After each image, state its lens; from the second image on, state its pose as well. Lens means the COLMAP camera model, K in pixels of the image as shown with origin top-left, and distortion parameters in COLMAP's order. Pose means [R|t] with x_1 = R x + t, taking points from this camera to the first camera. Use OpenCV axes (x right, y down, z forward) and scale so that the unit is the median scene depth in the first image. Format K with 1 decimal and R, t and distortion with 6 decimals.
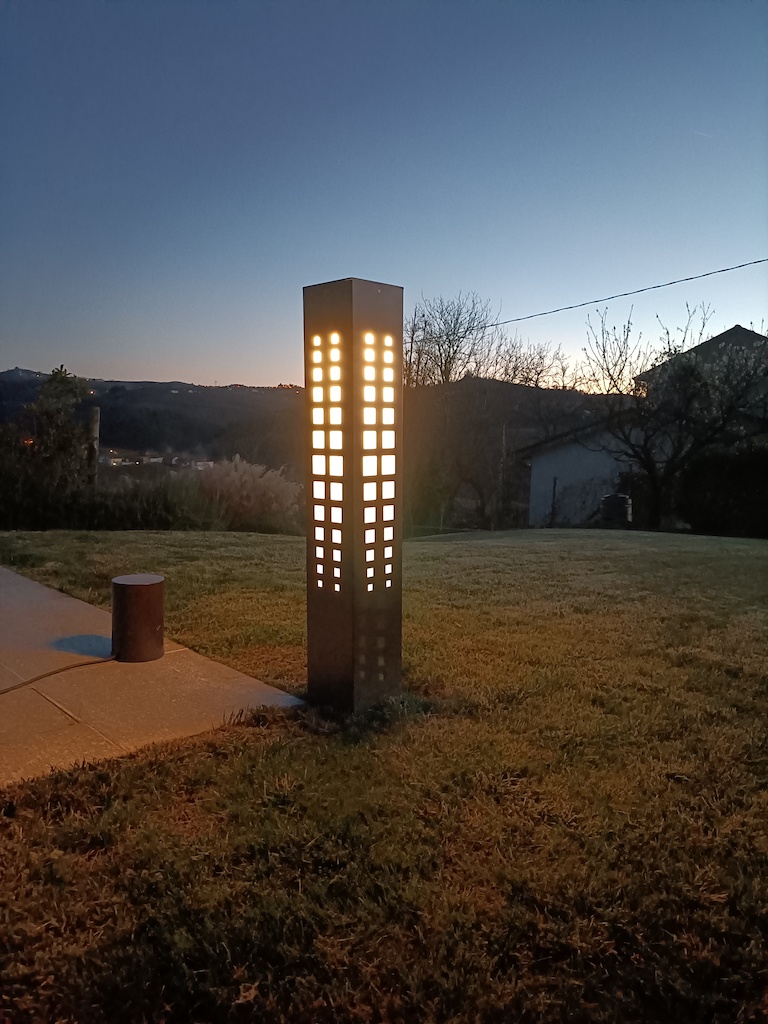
lens RADIAL K [[759.3, 0, 382.4], [0, 759.3, 504.1], [0, 0, 1]] dist [0.050032, -0.059402]
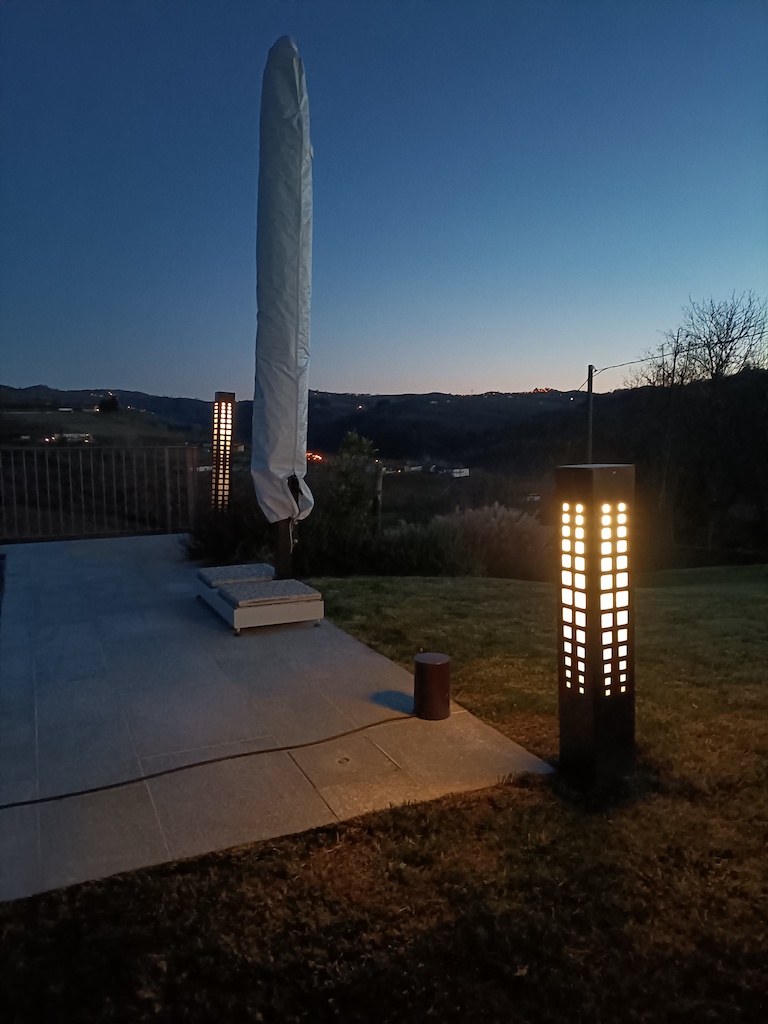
lens RADIAL K [[759.3, 0, 375.4], [0, 759.3, 505.7], [0, 0, 1]] dist [0.050032, -0.059402]
pose [[0.942182, 0.000769, -0.335100, 0.049085], [-0.001214, 0.999999, -0.001119, -0.217006], [0.335099, 0.001461, 0.942182, -0.393887]]
